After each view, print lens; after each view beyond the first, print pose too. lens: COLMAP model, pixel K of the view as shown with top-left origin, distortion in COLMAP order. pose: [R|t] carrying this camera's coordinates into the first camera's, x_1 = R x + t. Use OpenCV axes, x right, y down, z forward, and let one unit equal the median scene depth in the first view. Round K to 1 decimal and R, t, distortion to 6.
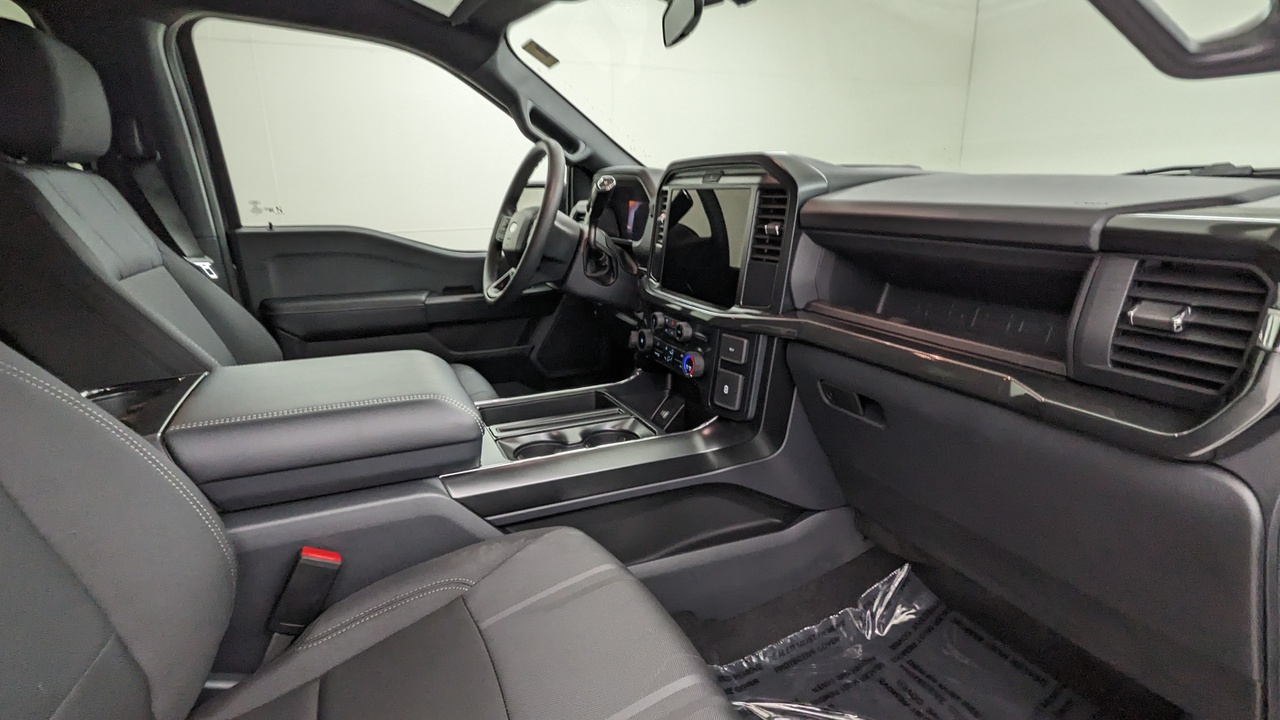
lens RADIAL K [[617.8, 0, 634.1], [0, 617.8, 356.4], [0, 0, 1]] dist [0.000400, -0.001060]
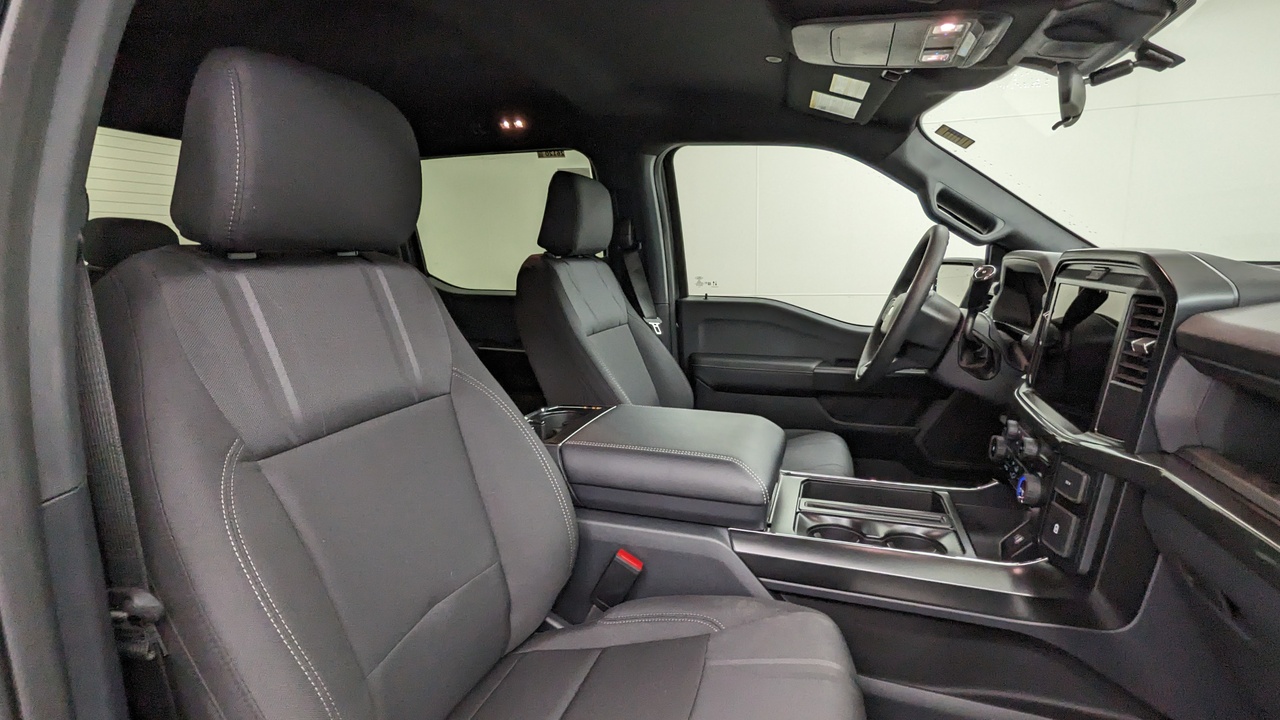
lens RADIAL K [[617.8, 0, 634.1], [0, 617.8, 356.4], [0, 0, 1]] dist [0.000400, -0.001060]
pose [[0.731838, 0.108671, -0.672758, 0.254608], [-0.165624, 0.985967, -0.020904, -0.060807], [0.661046, 0.126723, 0.739567, -0.021156]]
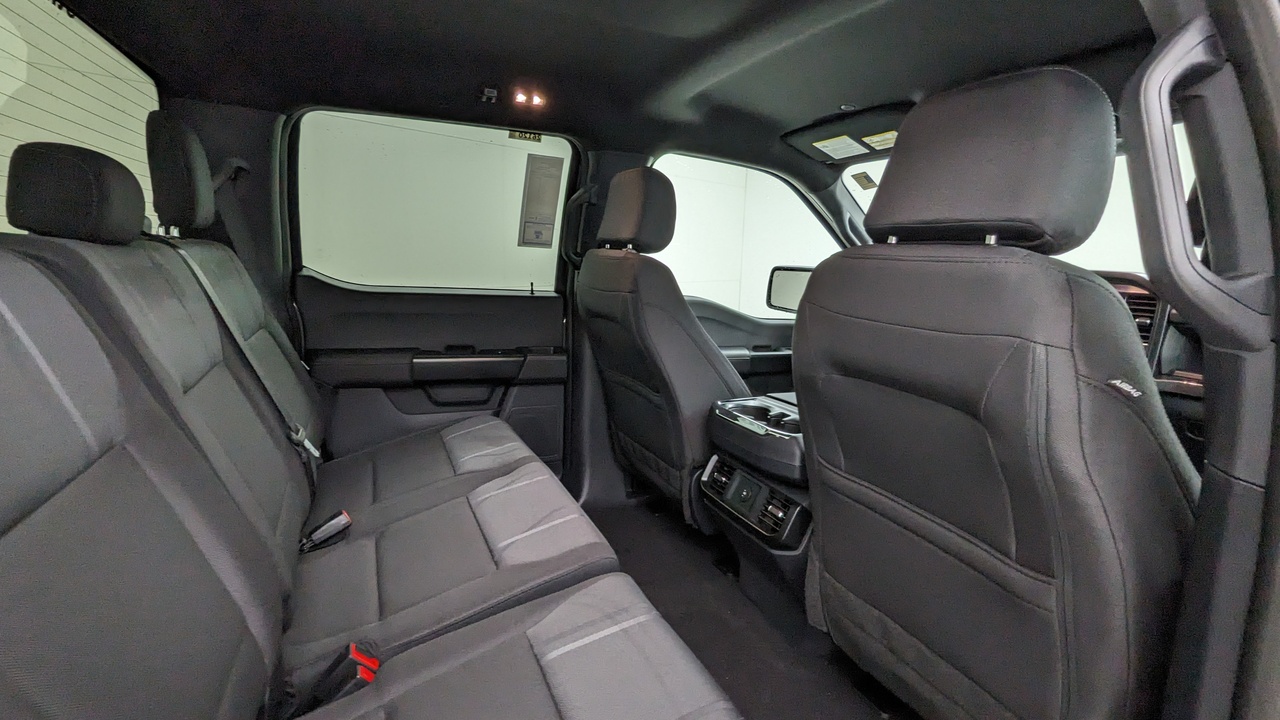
lens RADIAL K [[617.8, 0, 634.1], [0, 617.8, 356.4], [0, 0, 1]] dist [0.000400, -0.001060]
pose [[0.999175, 0.040599, -0.000748, -0.949430], [-0.040497, 0.994962, -0.091707, 0.068165], [-0.002979, 0.091662, 0.995786, -0.487158]]
